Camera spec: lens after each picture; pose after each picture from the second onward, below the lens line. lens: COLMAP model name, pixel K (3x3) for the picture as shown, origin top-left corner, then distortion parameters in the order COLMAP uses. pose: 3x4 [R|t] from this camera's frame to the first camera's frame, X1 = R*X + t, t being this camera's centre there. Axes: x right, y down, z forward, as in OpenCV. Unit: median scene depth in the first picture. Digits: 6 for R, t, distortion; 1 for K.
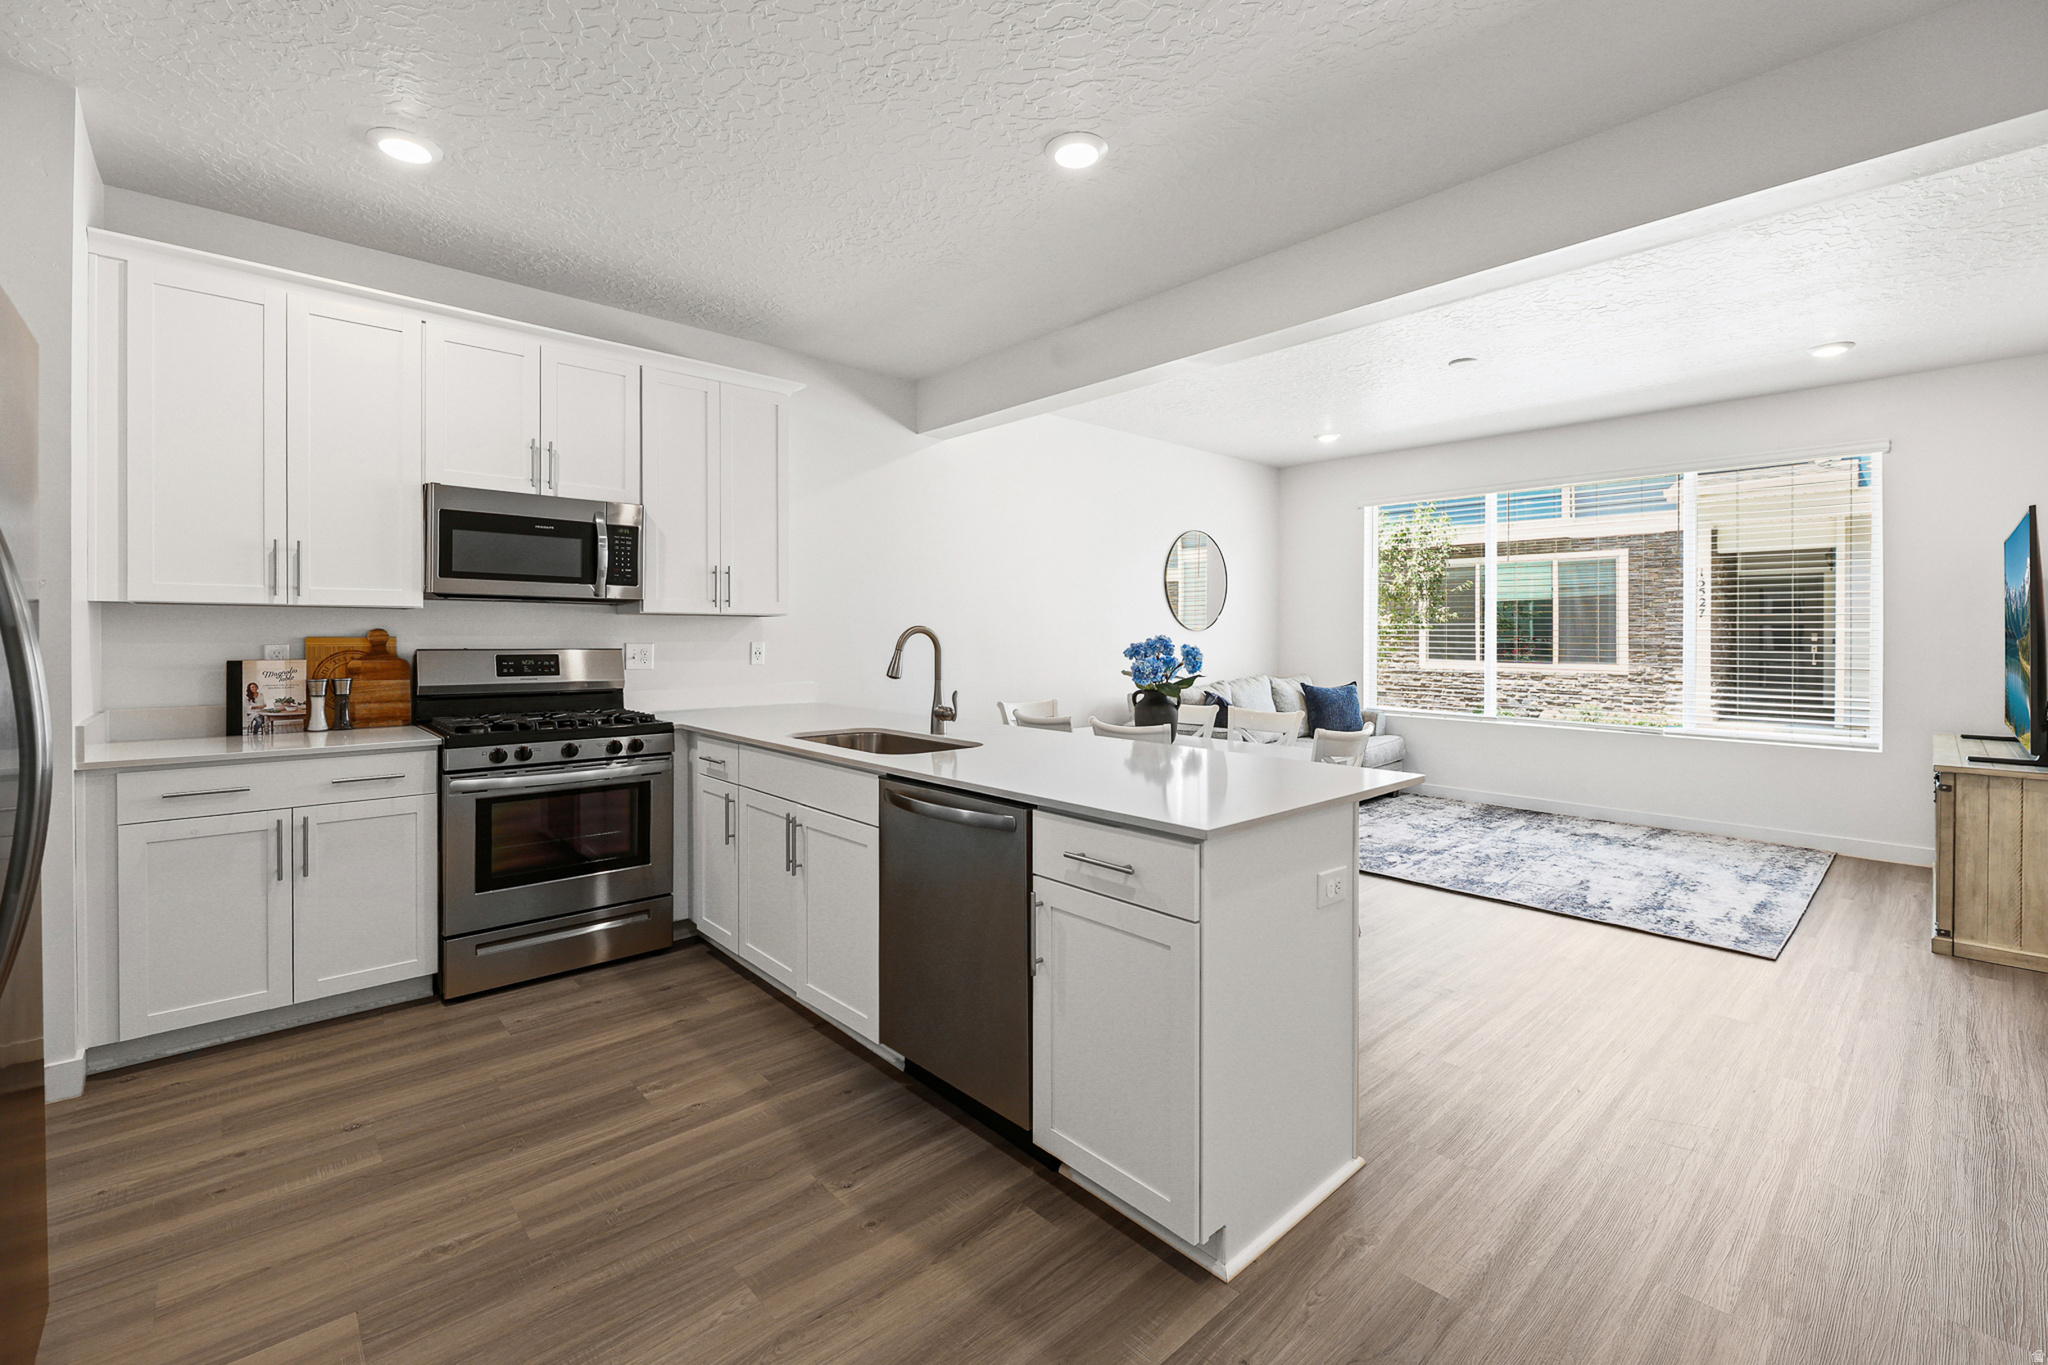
lens RADIAL K [[858.2, 0, 1012.1], [0, 858.2, 648.7], [0, 0, 1]] dist [-0.000444, -0.000302]
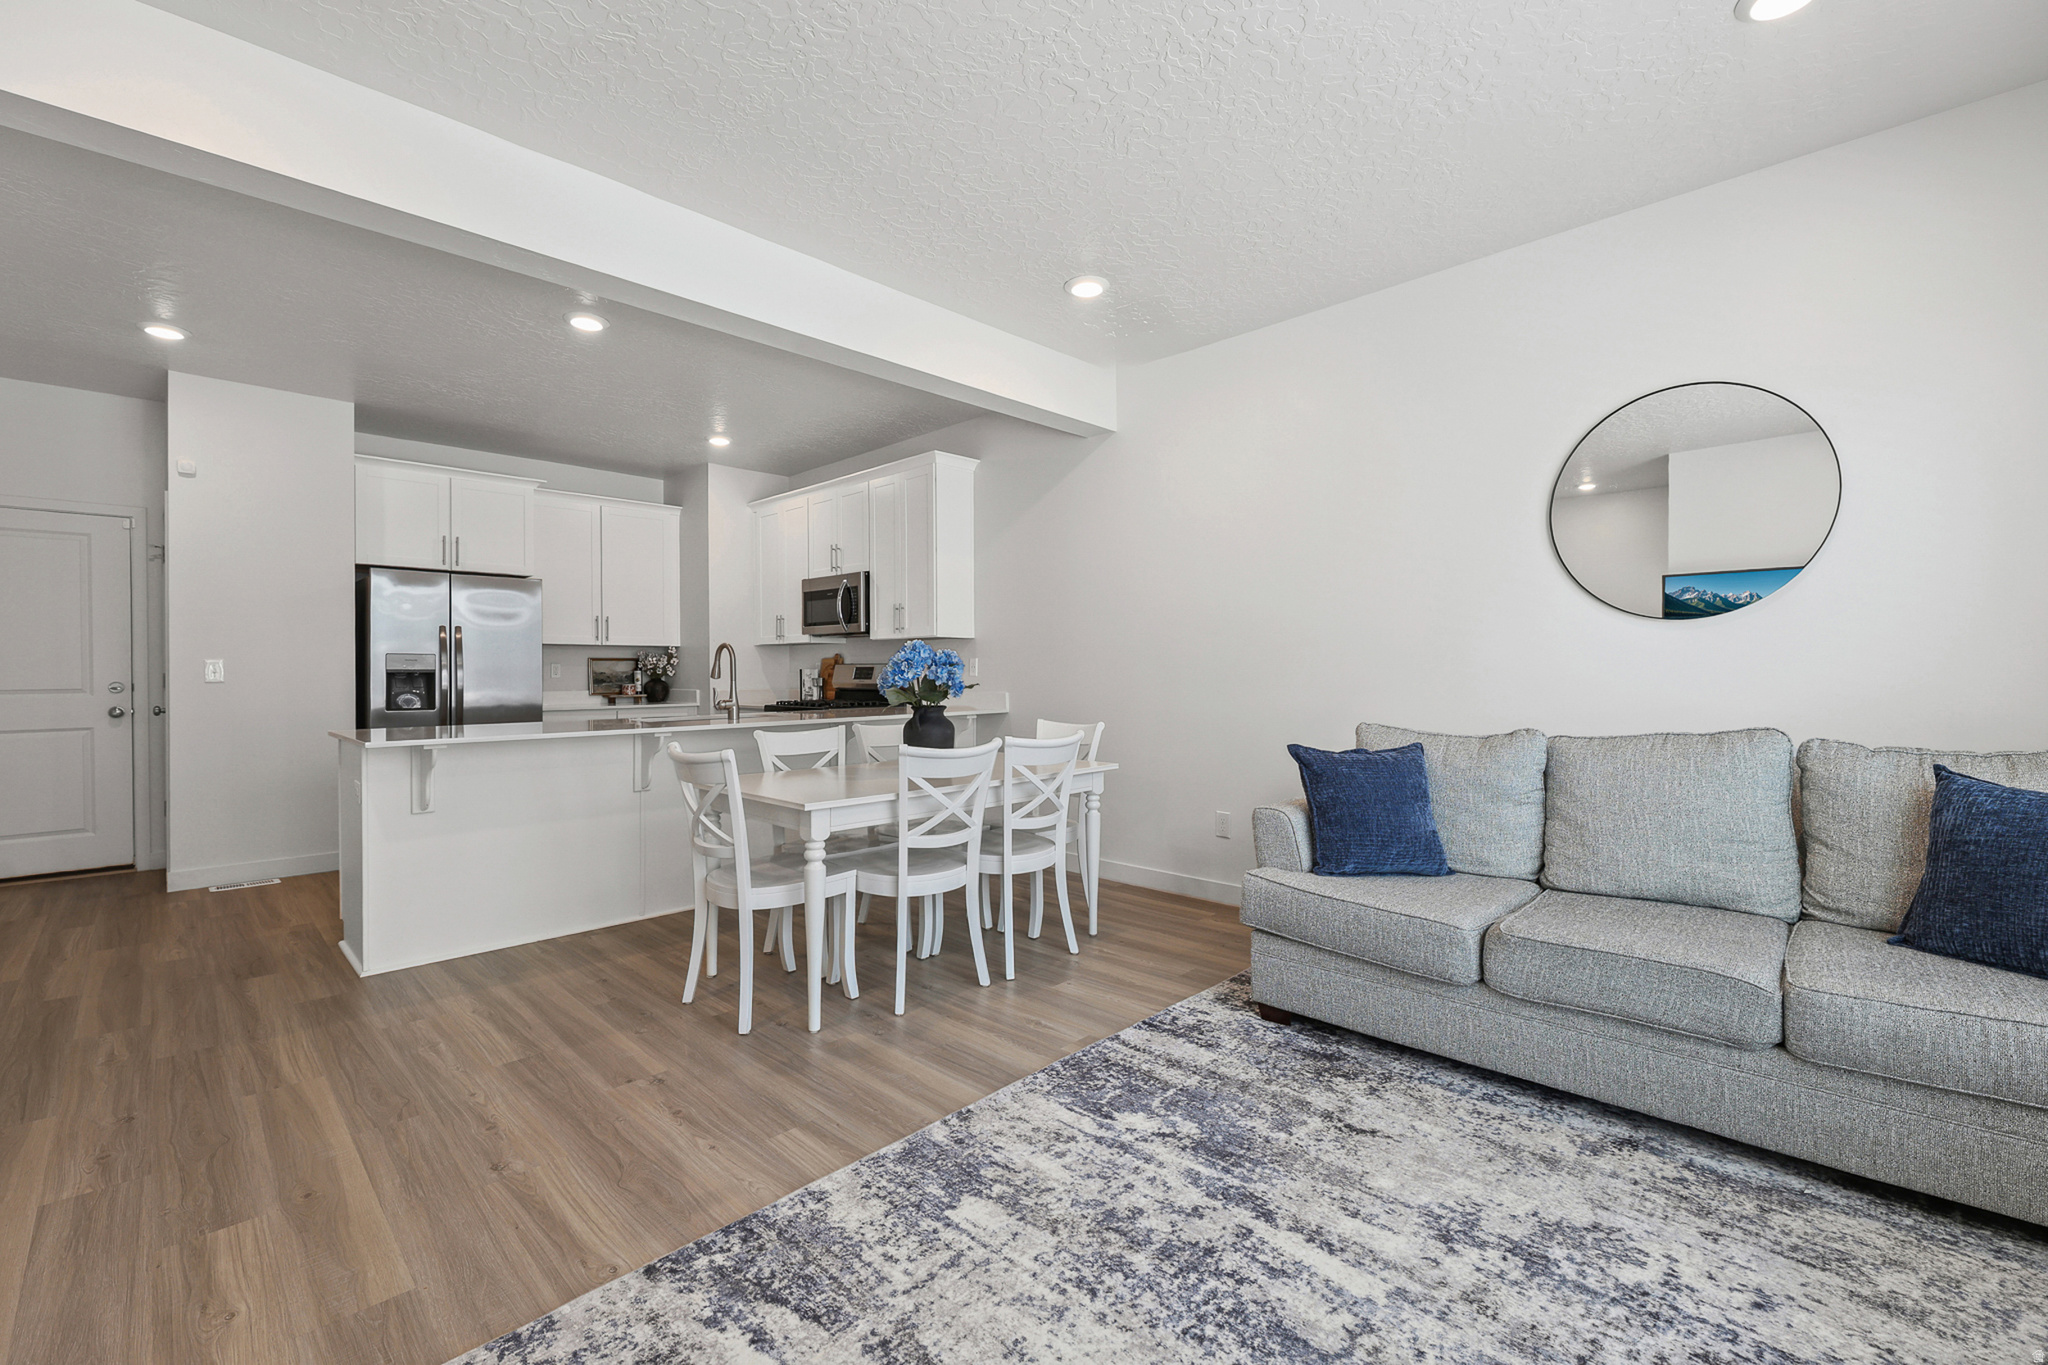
lens RADIAL K [[868.3, 0, 1020.1], [0, 868.3, 678.2], [0, 0, 1]] dist [0.010198, -0.006762]
pose [[0.046126, 0.005553, -0.998920, 1.333587], [-0.007541, 0.999958, 0.005211, 0.020466], [0.998907, 0.007292, 0.046166, 1.383064]]
